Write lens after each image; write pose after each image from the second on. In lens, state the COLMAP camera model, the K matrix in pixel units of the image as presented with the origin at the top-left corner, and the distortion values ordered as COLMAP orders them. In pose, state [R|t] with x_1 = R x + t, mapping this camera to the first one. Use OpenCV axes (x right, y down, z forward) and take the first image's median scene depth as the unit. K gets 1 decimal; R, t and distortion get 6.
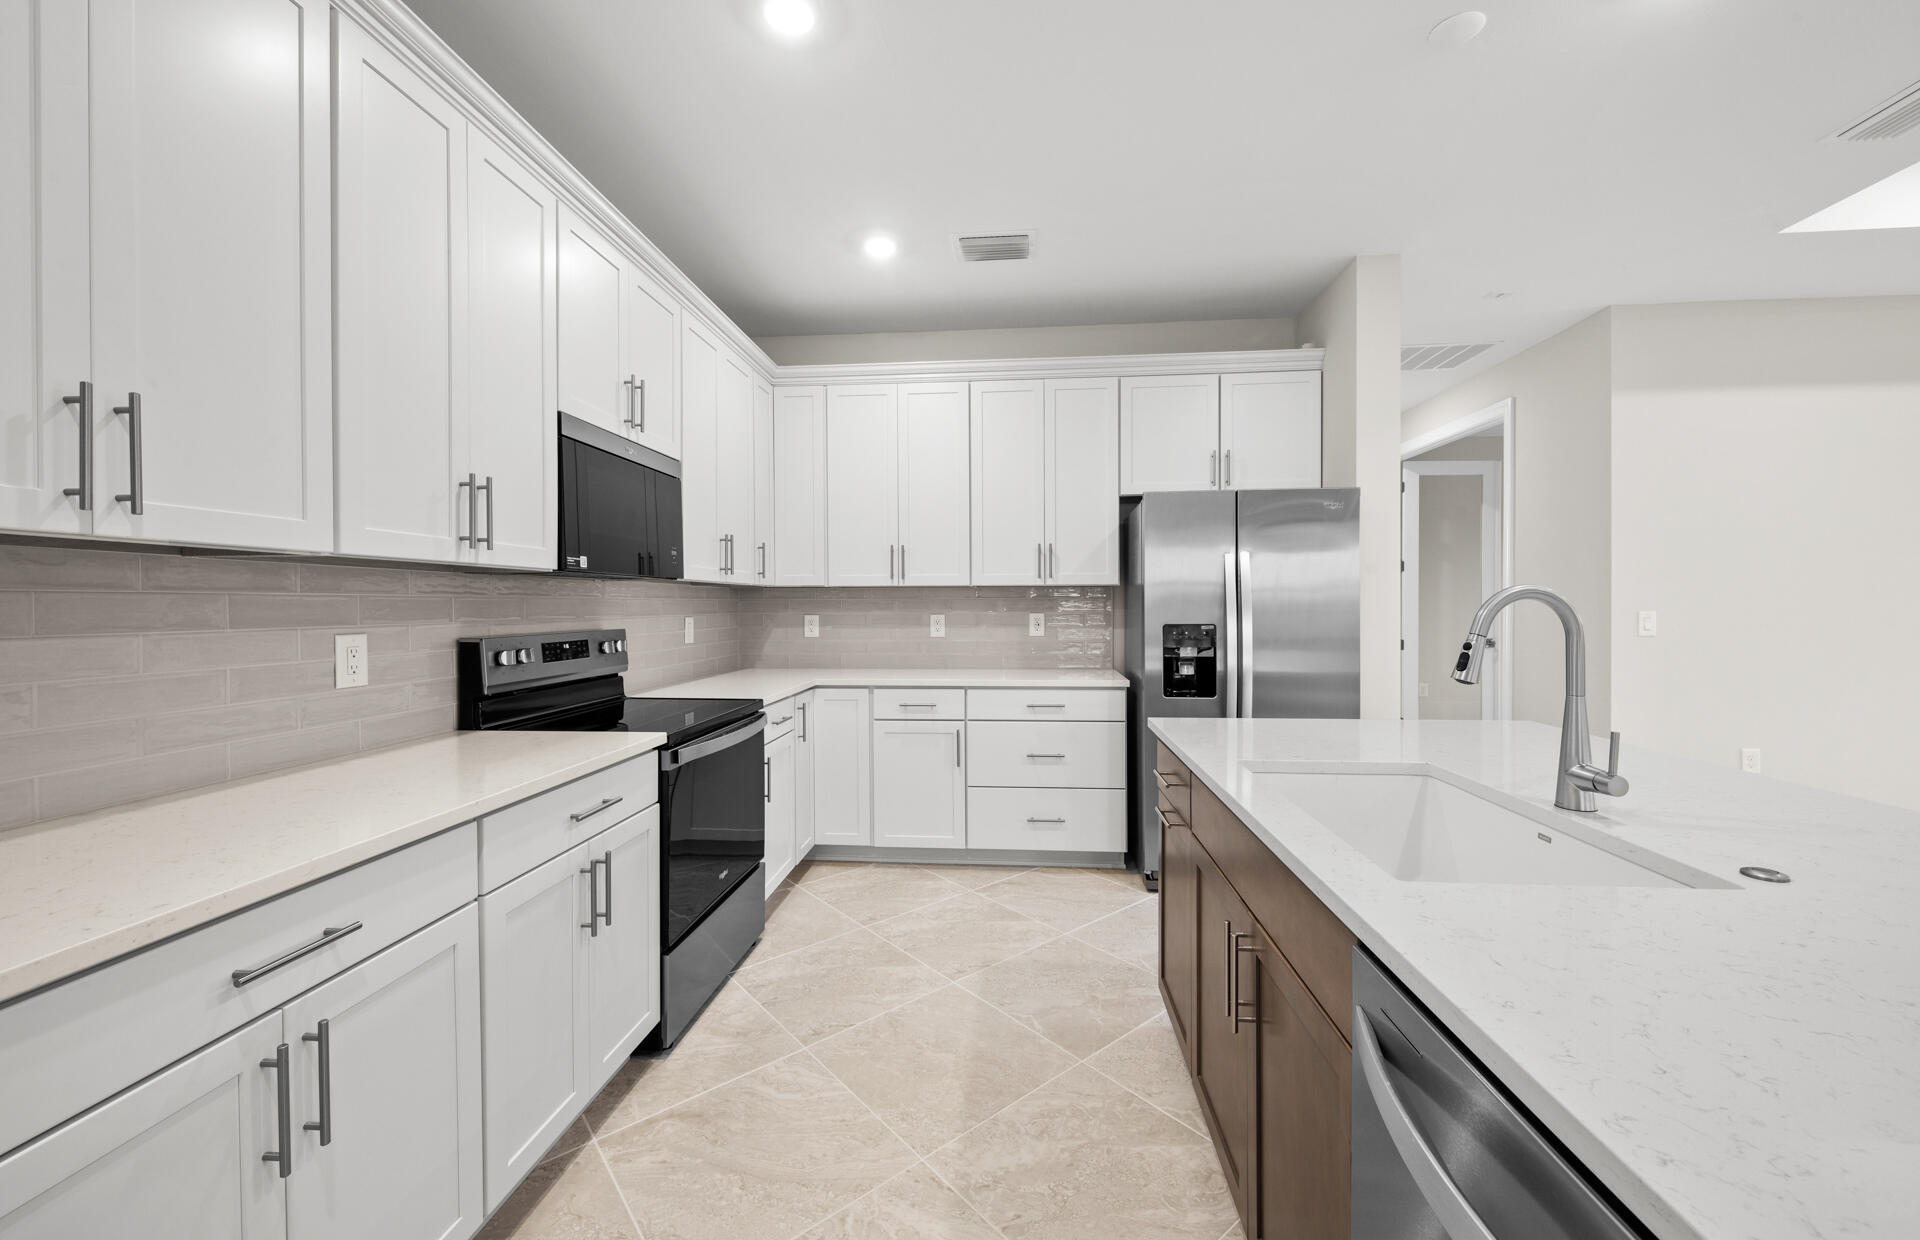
lens RADIAL K [[734.6, 0, 960.0], [0, 734.6, 608.7], [0, 0, 1]] dist [0.013463, -0.005949]
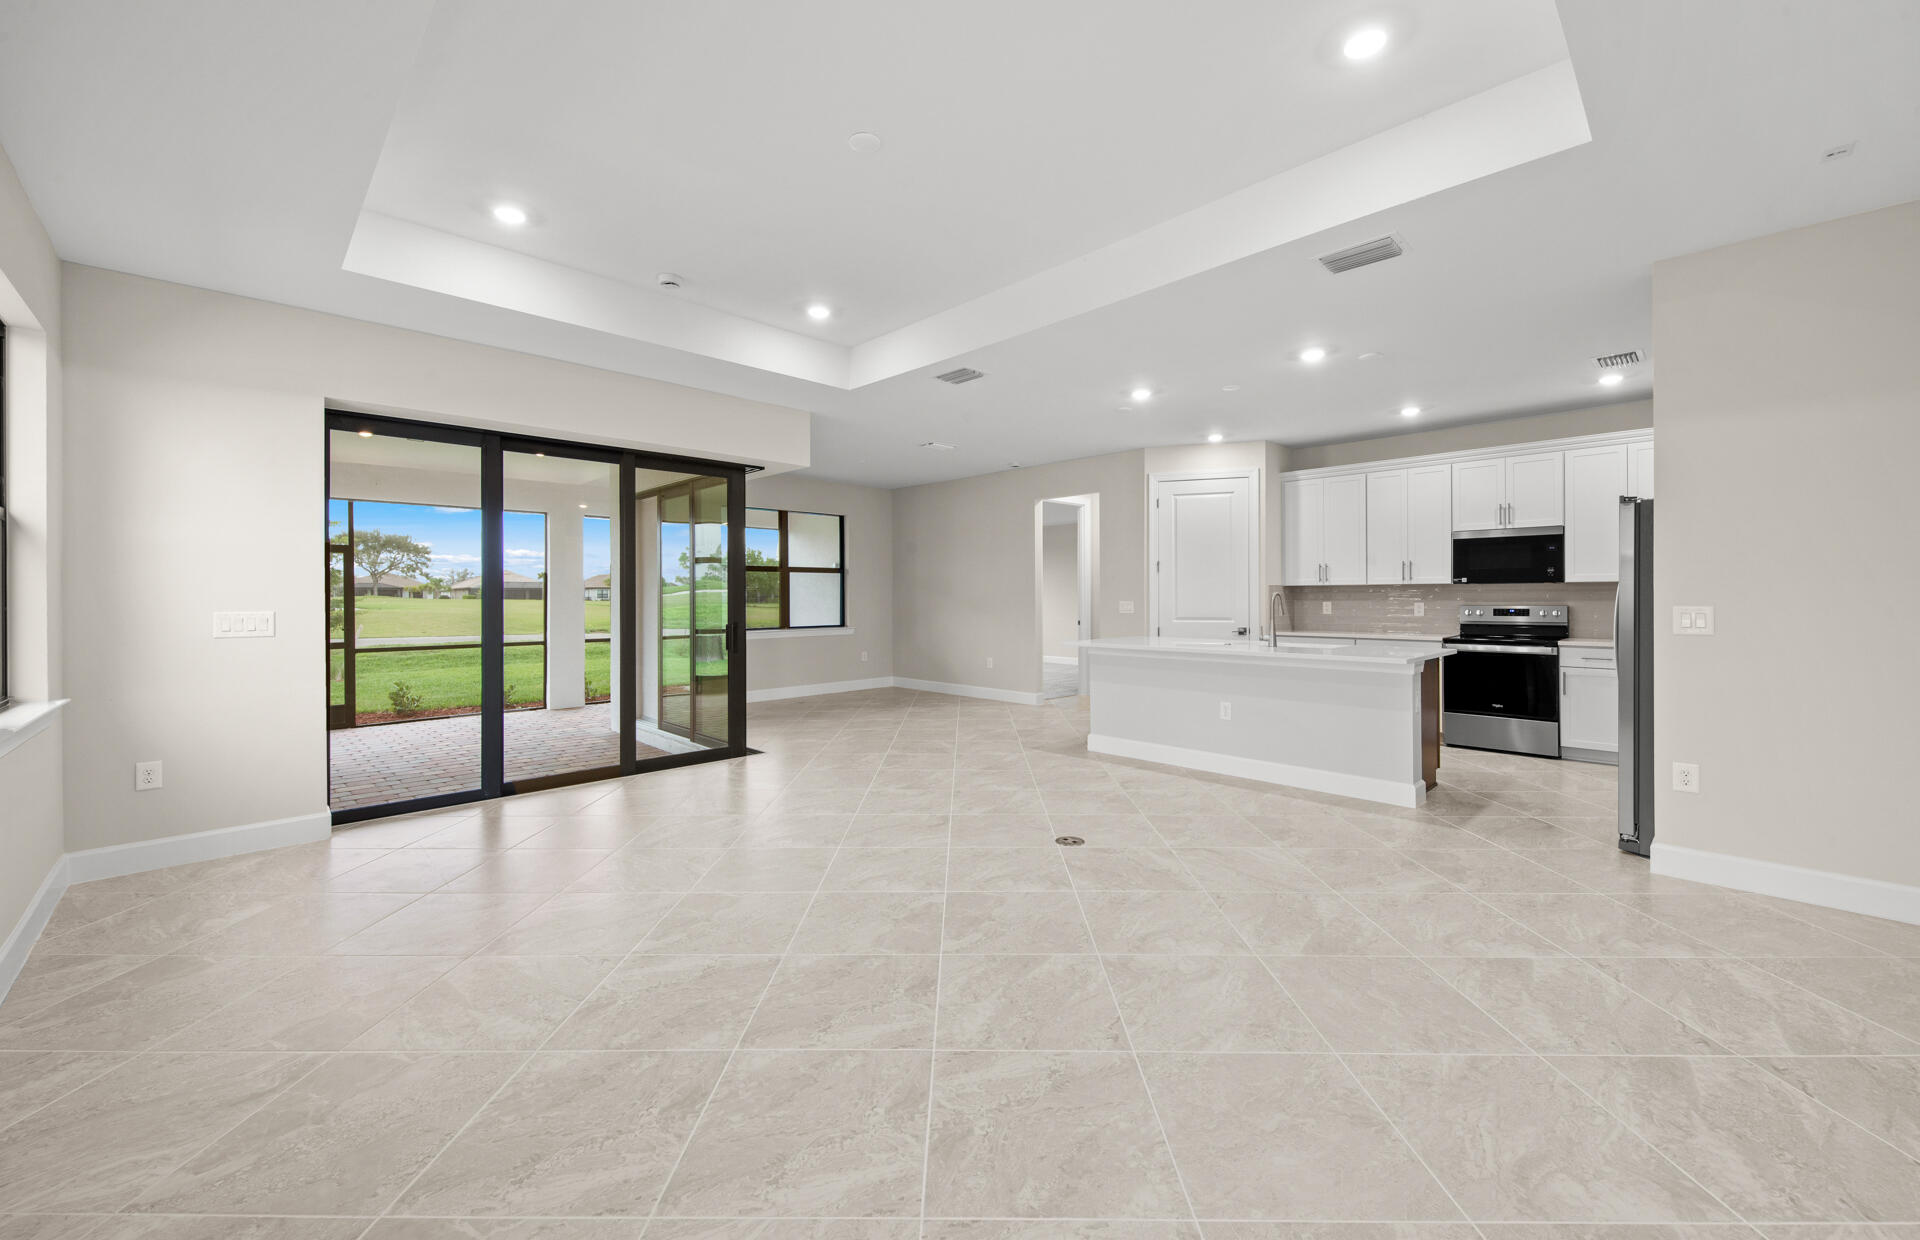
lens RADIAL K [[738.3, 0, 956.2], [0, 738.3, 598.3], [0, 0, 1]] dist [0.011928, -0.005853]
pose [[-0.654401, 0.009646, -0.756086, 2.346966], [0.002940, 0.999944, 0.010212, -0.020816], [0.756142, 0.004460, -0.654392, 1.089813]]
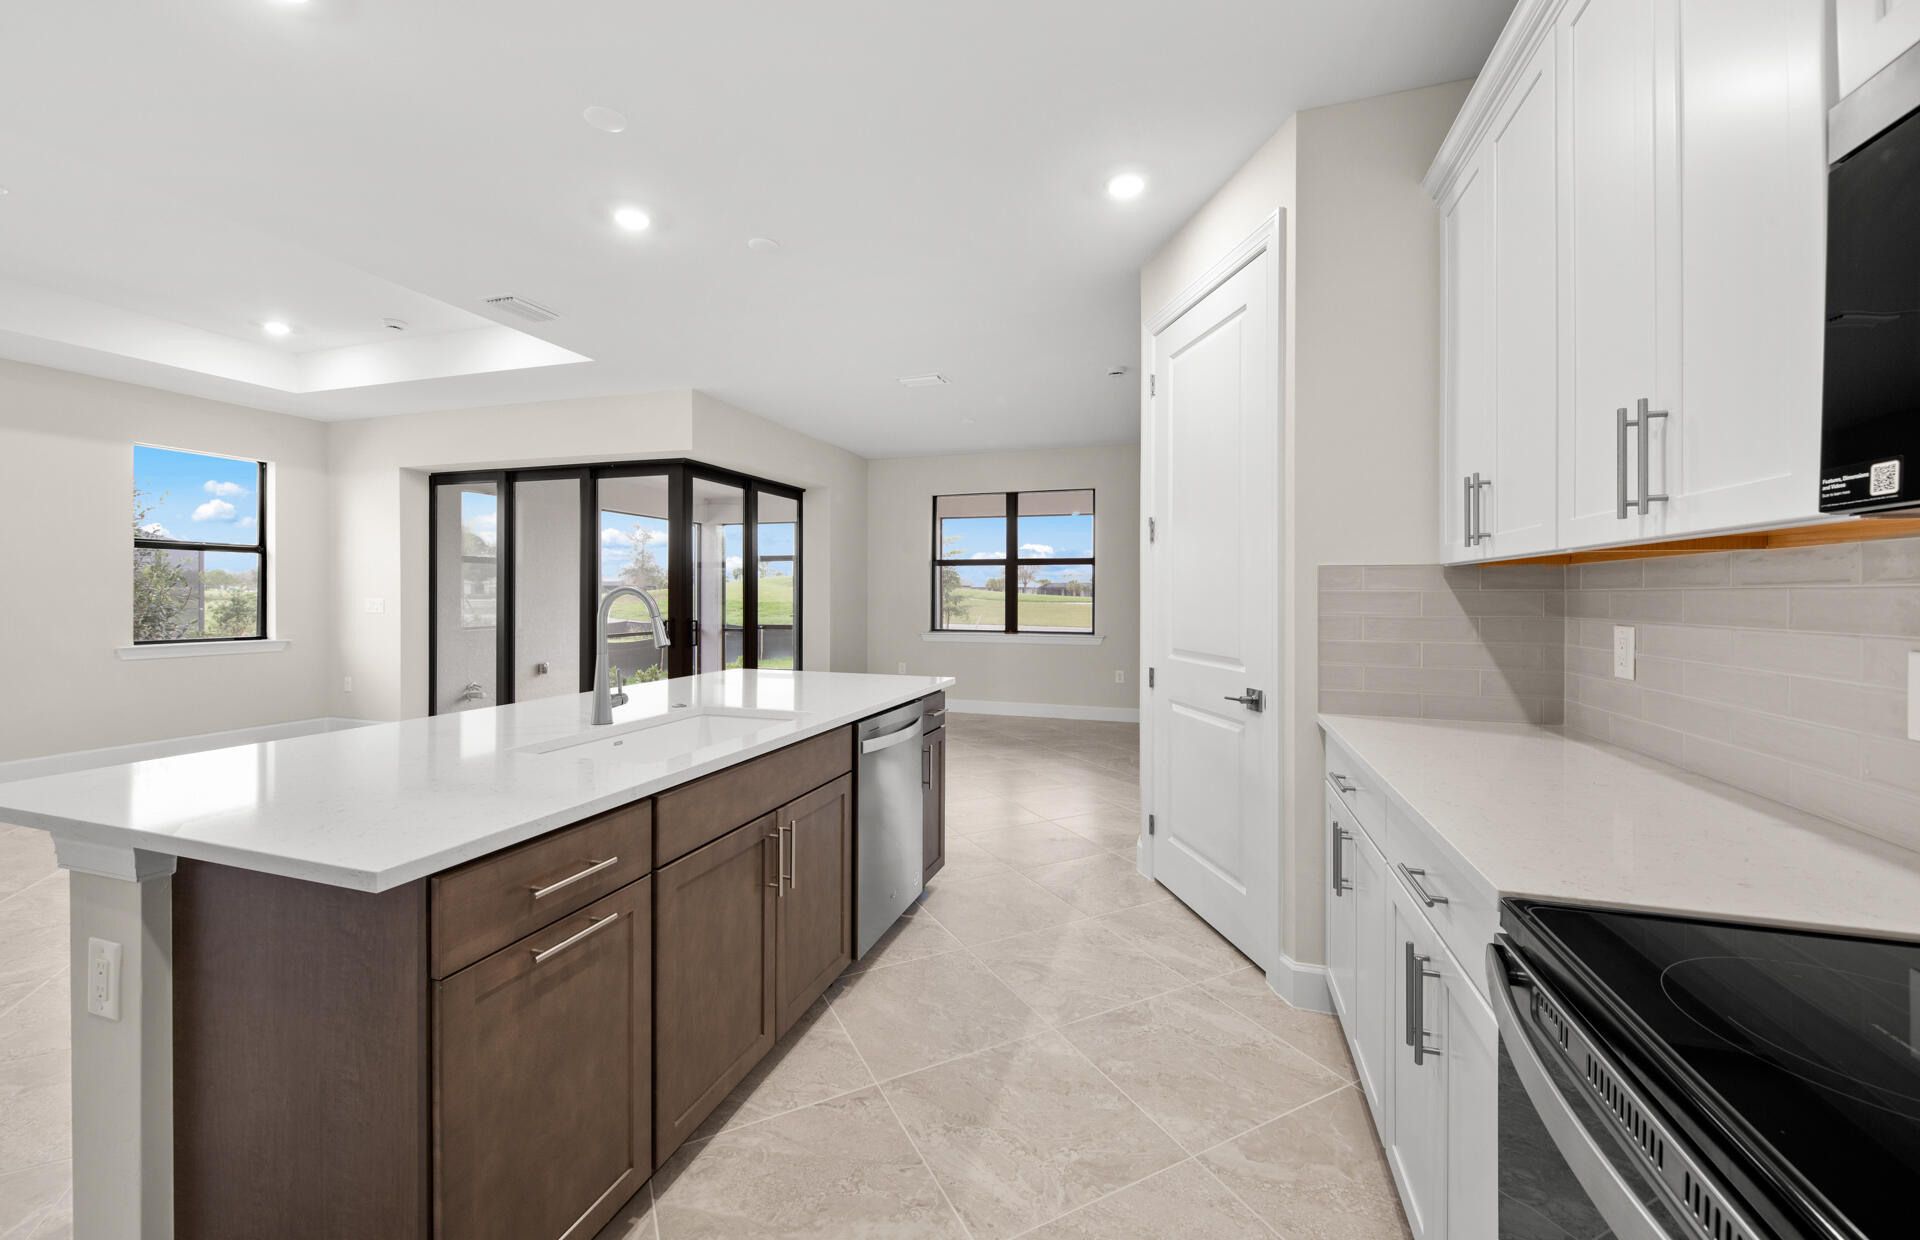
lens RADIAL K [[734.6, 0, 960.0], [0, 734.6, 608.7], [0, 0, 1]] dist [0.013463, -0.005949]
pose [[-0.975388, -0.004498, 0.220451, -0.128925], [0.000638, 0.999730, 0.023222, -0.008296], [-0.220496, 0.022791, -0.975122, 1.102391]]
